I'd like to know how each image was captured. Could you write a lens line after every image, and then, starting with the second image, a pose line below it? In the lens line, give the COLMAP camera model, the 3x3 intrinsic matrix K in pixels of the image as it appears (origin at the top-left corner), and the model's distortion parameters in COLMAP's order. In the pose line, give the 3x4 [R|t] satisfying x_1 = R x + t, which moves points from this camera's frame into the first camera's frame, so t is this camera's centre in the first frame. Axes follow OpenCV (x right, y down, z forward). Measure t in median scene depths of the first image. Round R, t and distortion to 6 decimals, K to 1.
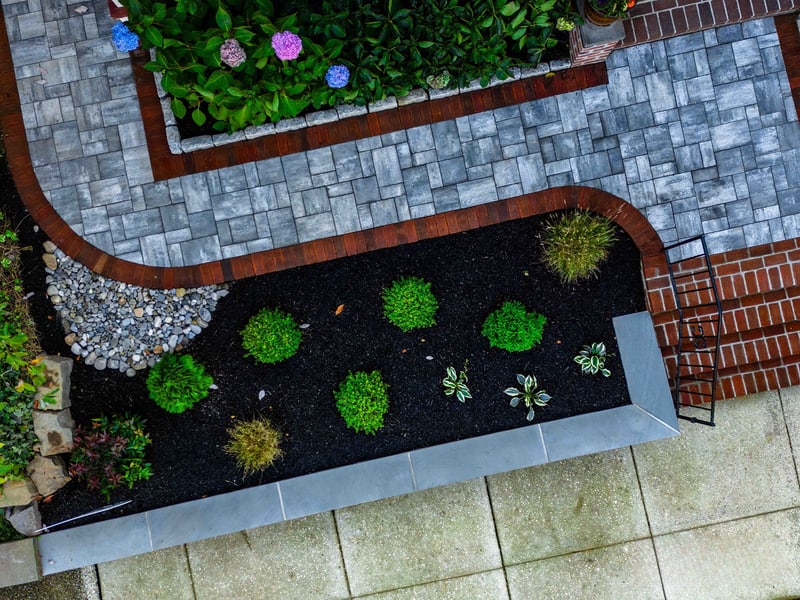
lens RADIAL K [[693.8, 0, 397.1], [0, 693.8, 287.6], [0, 0, 1]] dist [0.095863, -0.098290]
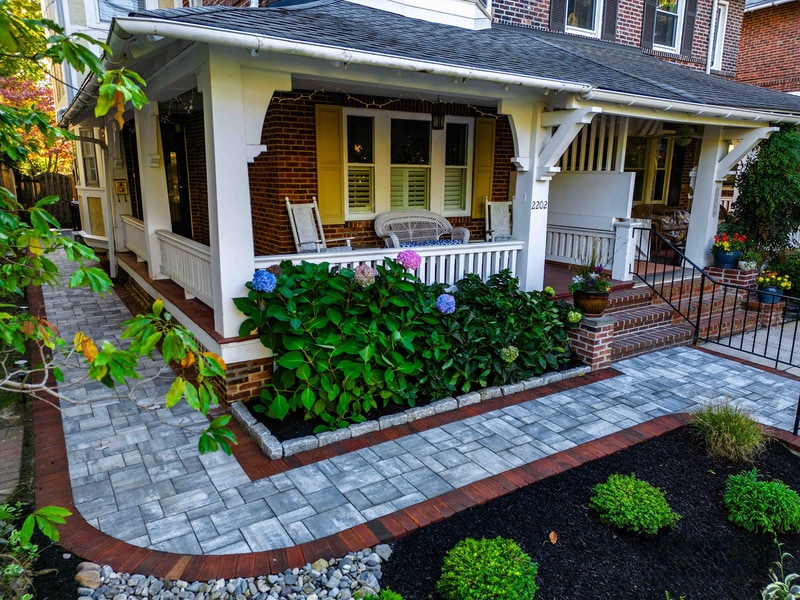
lens RADIAL K [[560.3, 0, 401.4], [0, 560.3, 300.0], [0, 0, 1]] dist [0.076008, -0.066747]
pose [[0.931156, -0.057083, 0.360126, -0.405332], [0.362324, 0.255560, -0.896331, 0.413602], [-0.040868, 0.965106, 0.258649, 0.640892]]
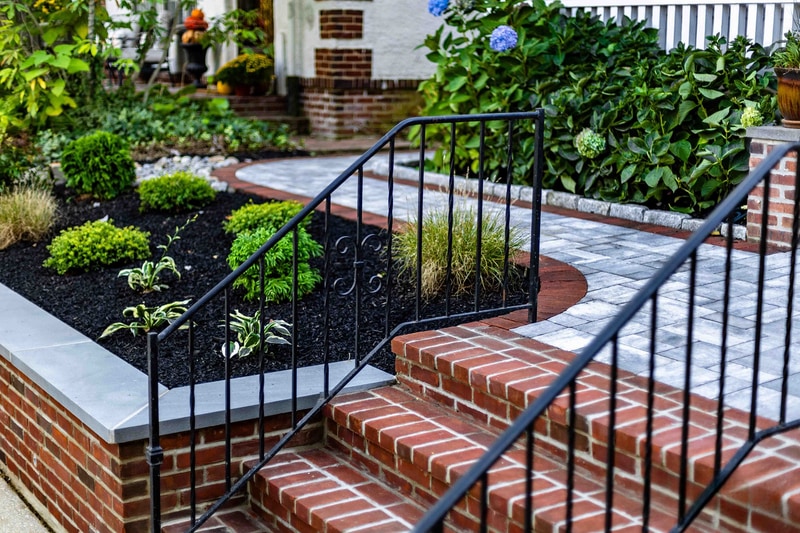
lens RADIAL K [[1199.4, 0, 398.4], [0, 1199.4, 264.8], [0, 0, 1]] dist [-0.014491, 0.000000]
pose [[0.350979, 0.181634, -0.918598, 1.038596], [-0.935577, 0.108737, -0.335965, 0.275497], [0.038863, 0.977336, 0.208097, 0.808628]]
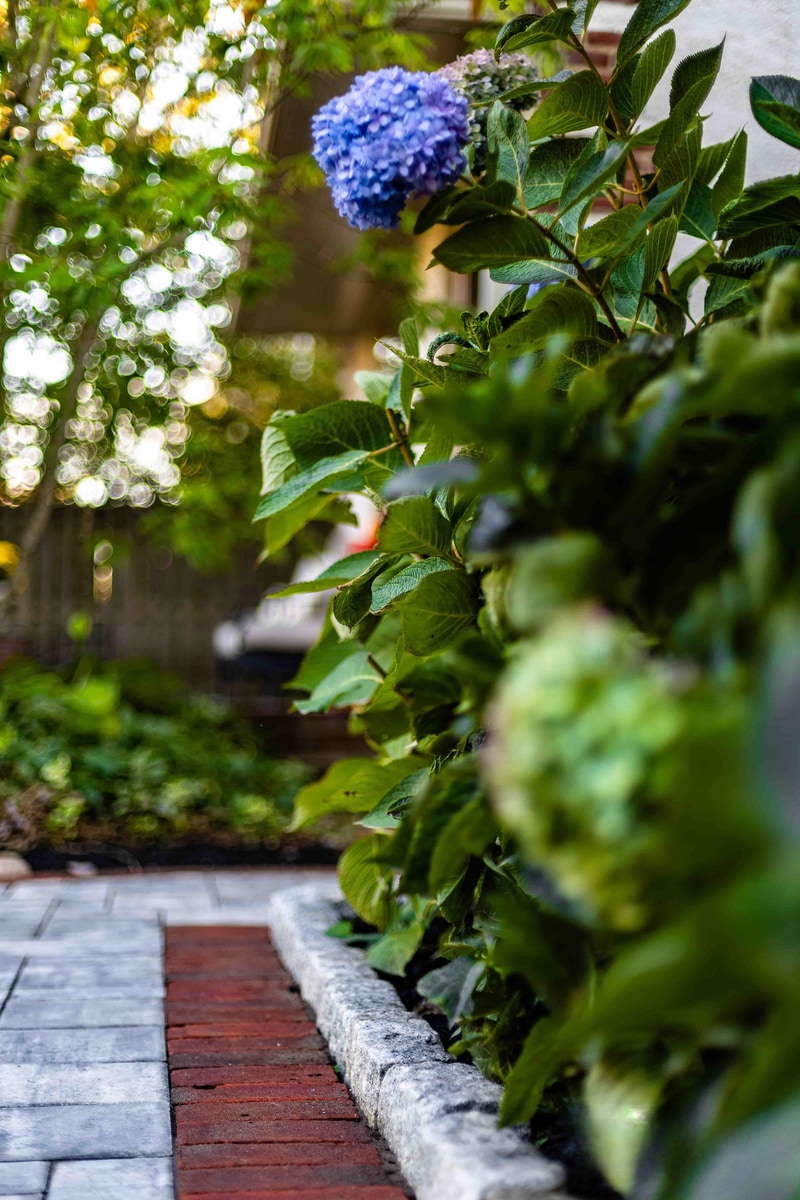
lens RADIAL K [[1744.5, 0, 398.2], [0, 1744.5, 601.4], [0, 0, 1]] dist [-0.009983, 0.000000]
pose [[-0.086635, -0.044557, -0.995243, 0.212669], [-0.995566, 0.040624, 0.084844, -0.271998], [0.036650, 0.998181, -0.047879, 0.929357]]
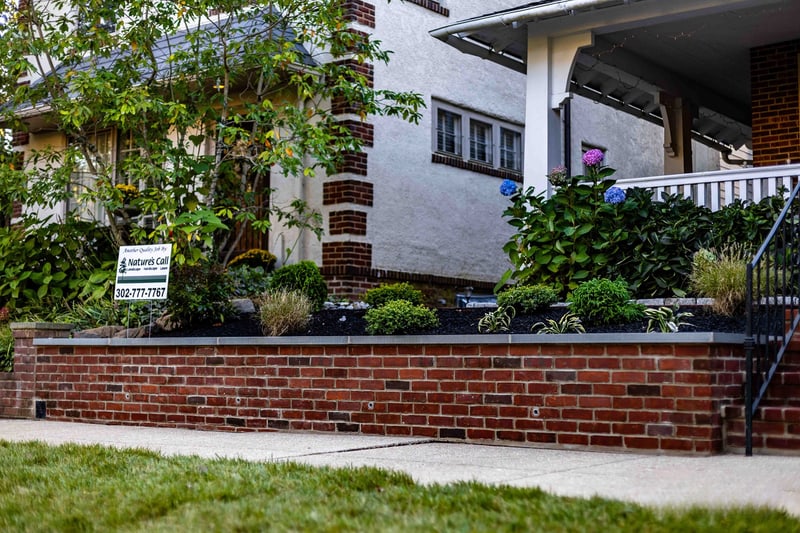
lens RADIAL K [[1163.0, 0, 399.1], [0, 1163.0, 245.0], [0, 0, 1]] dist [-0.009983, 0.000000]
pose [[0.637206, -0.061007, -0.768275, 0.988176], [-0.770311, -0.019006, -0.637385, 1.022699], [0.024283, 0.997956, -0.059105, 1.000293]]
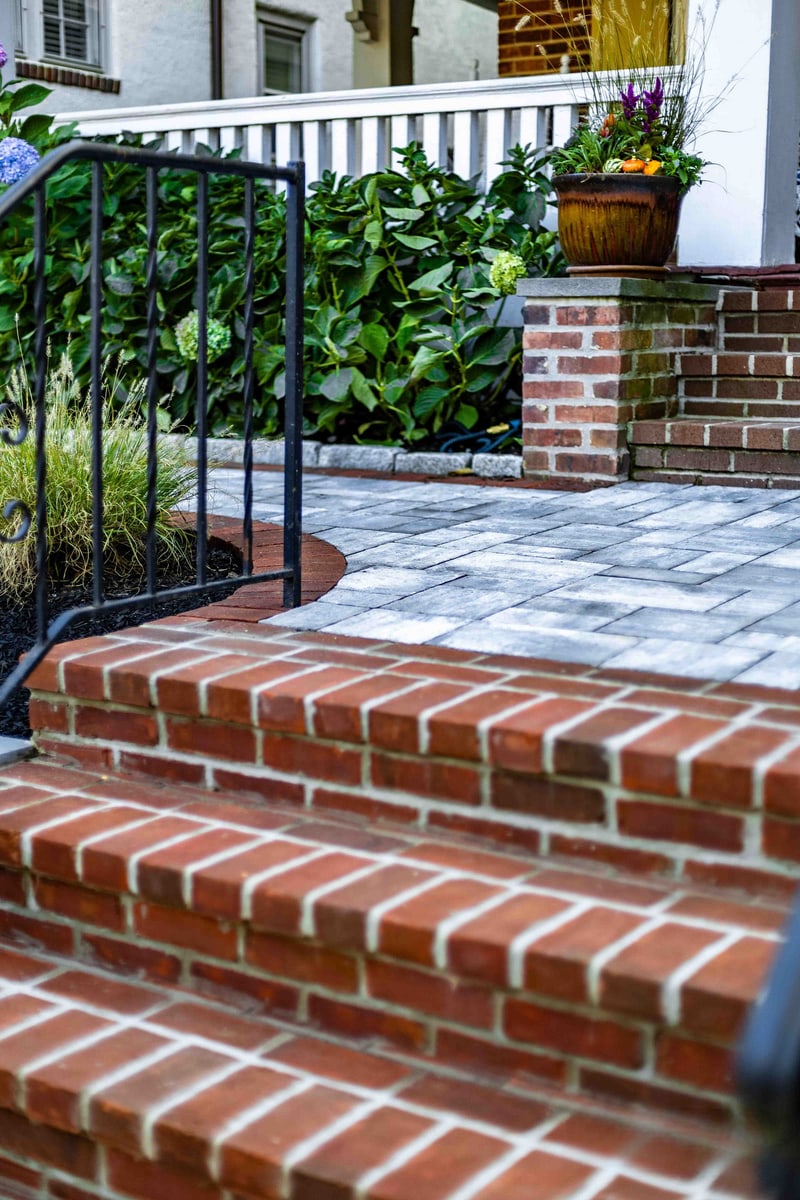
lens RADIAL K [[1744.5, 0, 395.7], [0, 1744.5, 602.6], [0, 0, 1]] dist [-0.009983, 0.000000]
pose [[0.701331, 0.119963, -0.702669, 0.782002], [-0.712395, 0.152611, -0.684984, 0.293304], [0.025062, 0.980979, 0.192492, 0.900286]]
